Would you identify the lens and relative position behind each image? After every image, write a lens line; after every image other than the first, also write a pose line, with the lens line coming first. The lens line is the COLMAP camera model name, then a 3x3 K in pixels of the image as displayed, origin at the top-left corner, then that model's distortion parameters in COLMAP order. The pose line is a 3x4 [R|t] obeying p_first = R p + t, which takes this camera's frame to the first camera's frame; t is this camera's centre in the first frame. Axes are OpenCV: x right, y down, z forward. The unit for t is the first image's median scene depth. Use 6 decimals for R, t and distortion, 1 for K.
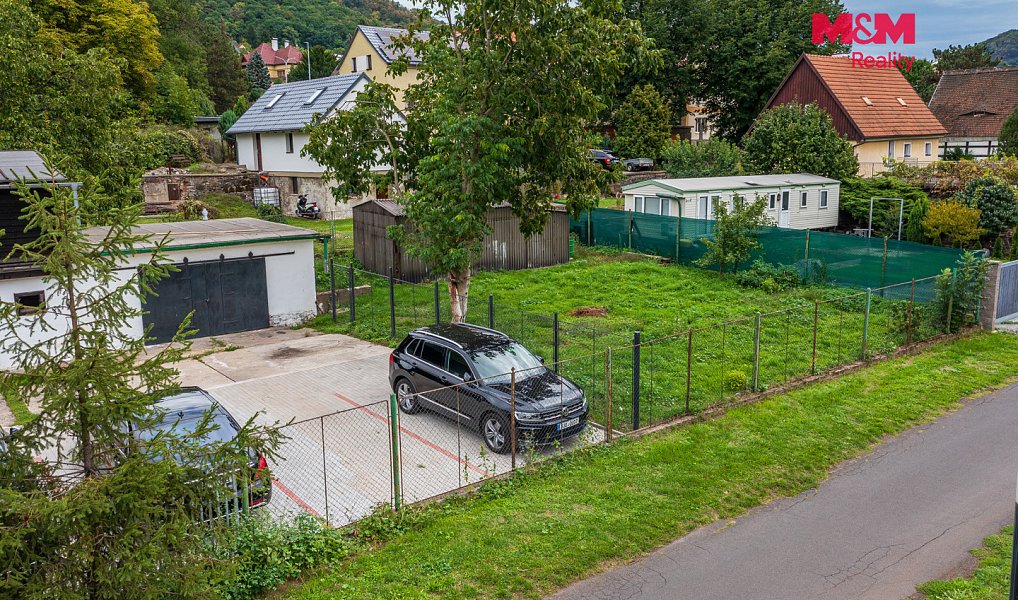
lens RADIAL K [[810.8, 0, 504.4], [0, 810.8, 296.8], [0, 0, 1]] dist [0.010169, 0.009194]
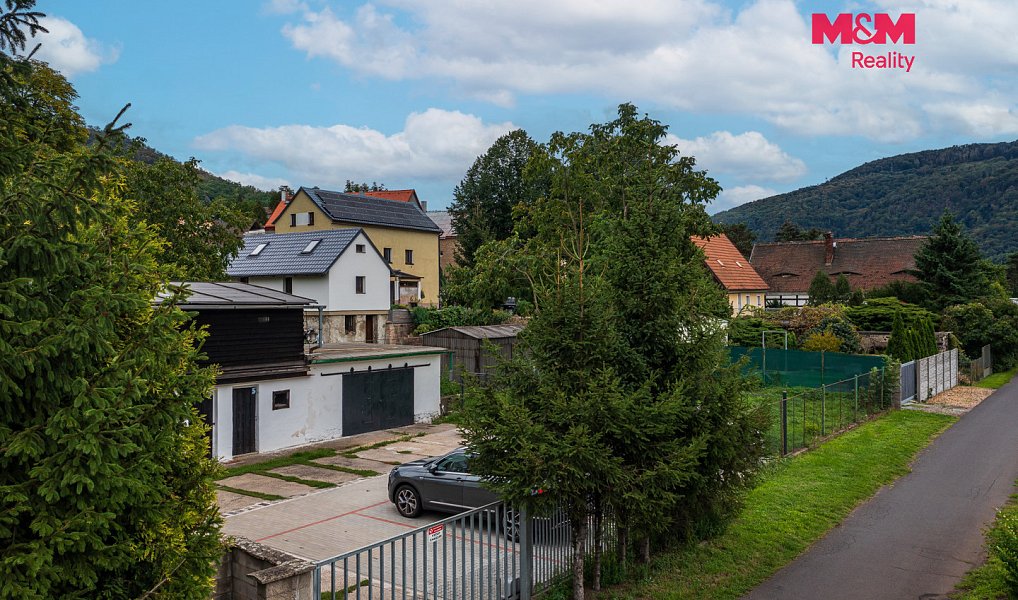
lens RADIAL K [[810.8, 0, 506.8], [0, 810.8, 293.2], [0, 0, 1]] dist [0.010169, 0.009194]
pose [[0.960976, 0.013710, 0.276293, -0.310650], [0.040487, 0.981046, -0.189498, 0.051262], [-0.273654, 0.193290, 0.942206, -0.159024]]
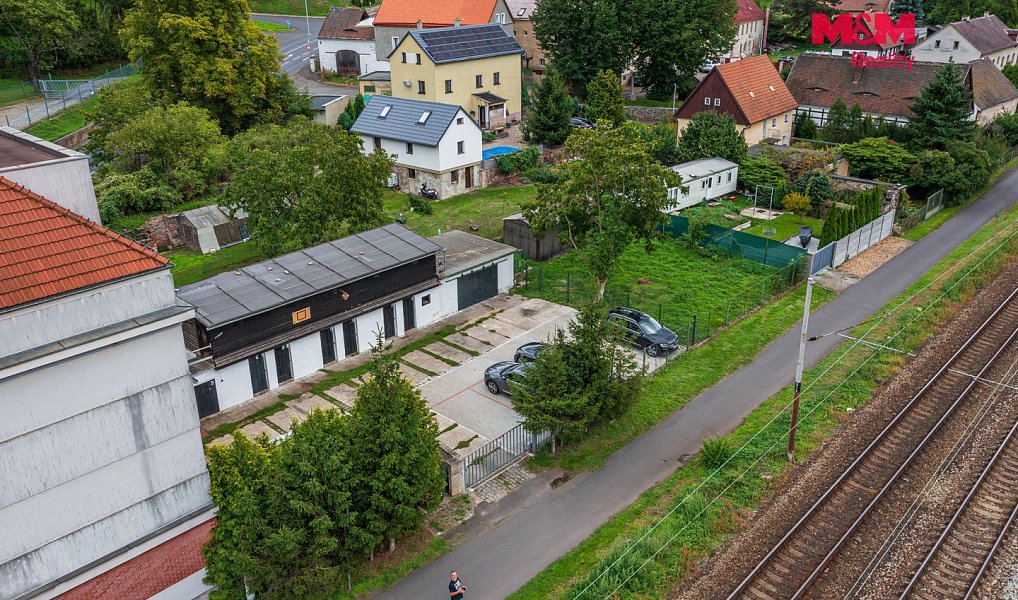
lens RADIAL K [[810.8, 0, 505.1], [0, 810.8, 300.6], [0, 0, 1]] dist [0.010169, 0.009194]
pose [[0.986418, -0.059587, 0.153066, -0.372993], [0.026412, 0.977293, 0.210240, -0.247781], [-0.162118, -0.203341, 0.965593, -0.671735]]
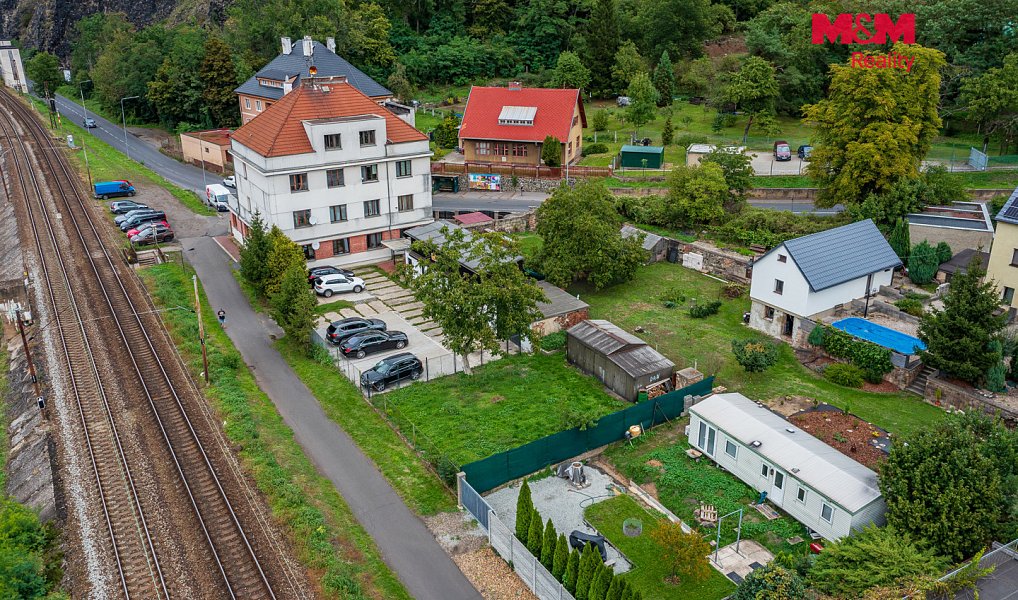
lens RADIAL K [[810.8, 0, 504.6], [0, 810.8, 297.5], [0, 0, 1]] dist [0.010169, 0.009194]
pose [[-0.109492, 0.368747, -0.923058, 1.272655], [-0.174710, 0.907045, 0.383074, -0.676841], [0.978513, 0.203211, -0.034891, 0.628026]]
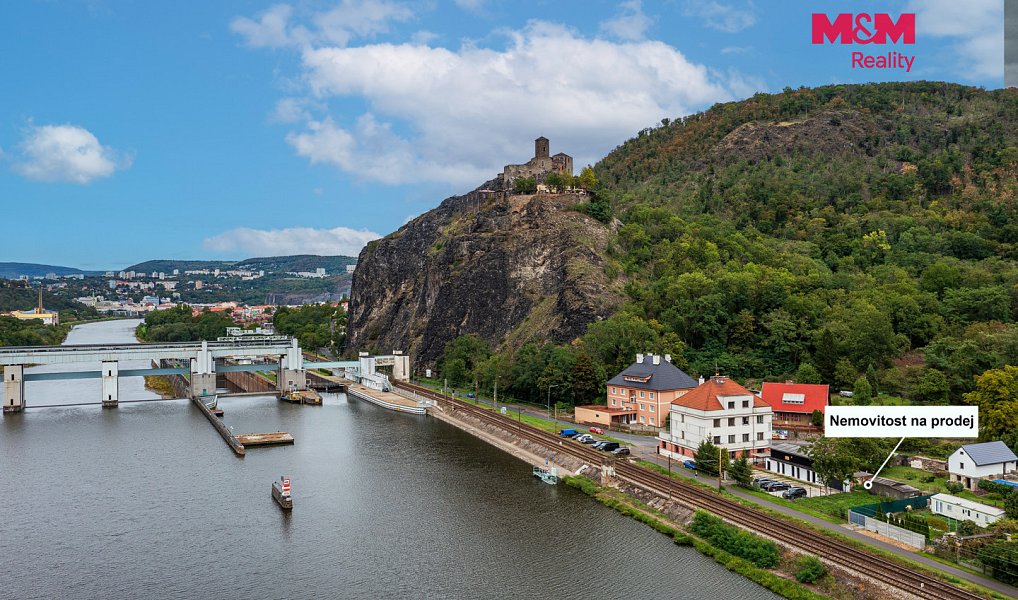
lens RADIAL K [[810.8, 0, 507.9], [0, 810.8, 298.7], [0, 0, 1]] dist [0.010169, 0.009194]
pose [[-0.282218, 0.019144, -0.959159, 3.796279], [-0.163402, 0.984232, 0.067723, -0.843907], [0.945332, 0.175841, -0.274640, 0.039979]]
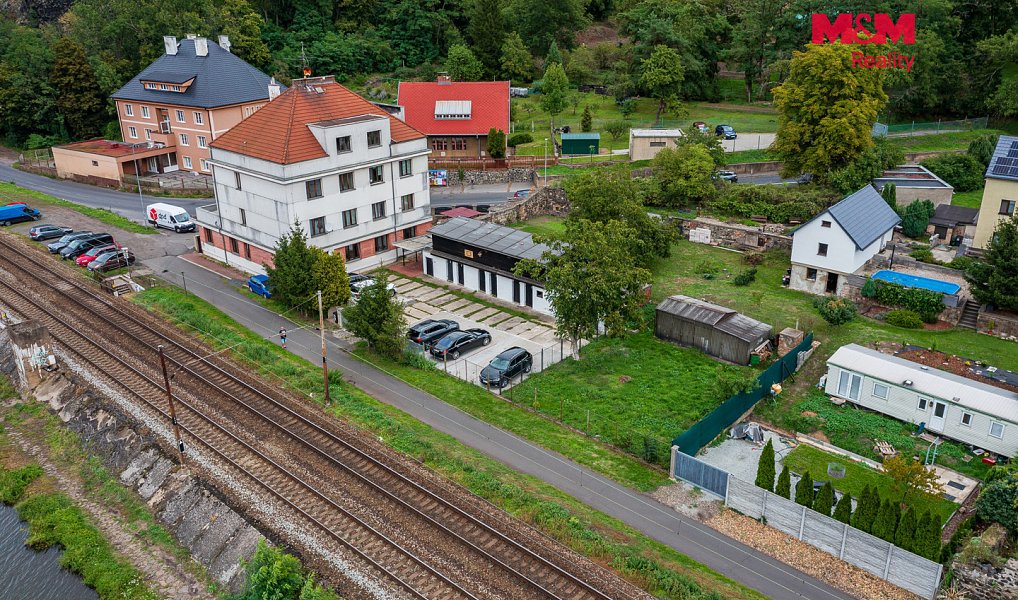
lens RADIAL K [[810.8, 0, 505.2], [0, 810.8, 298.6], [0, 0, 1]] dist [0.010169, 0.009194]
pose [[0.166414, 0.375685, -0.911684, 1.292704], [-0.173442, 0.921313, 0.347994, -0.587081], [0.970682, 0.100213, 0.218479, 0.065550]]
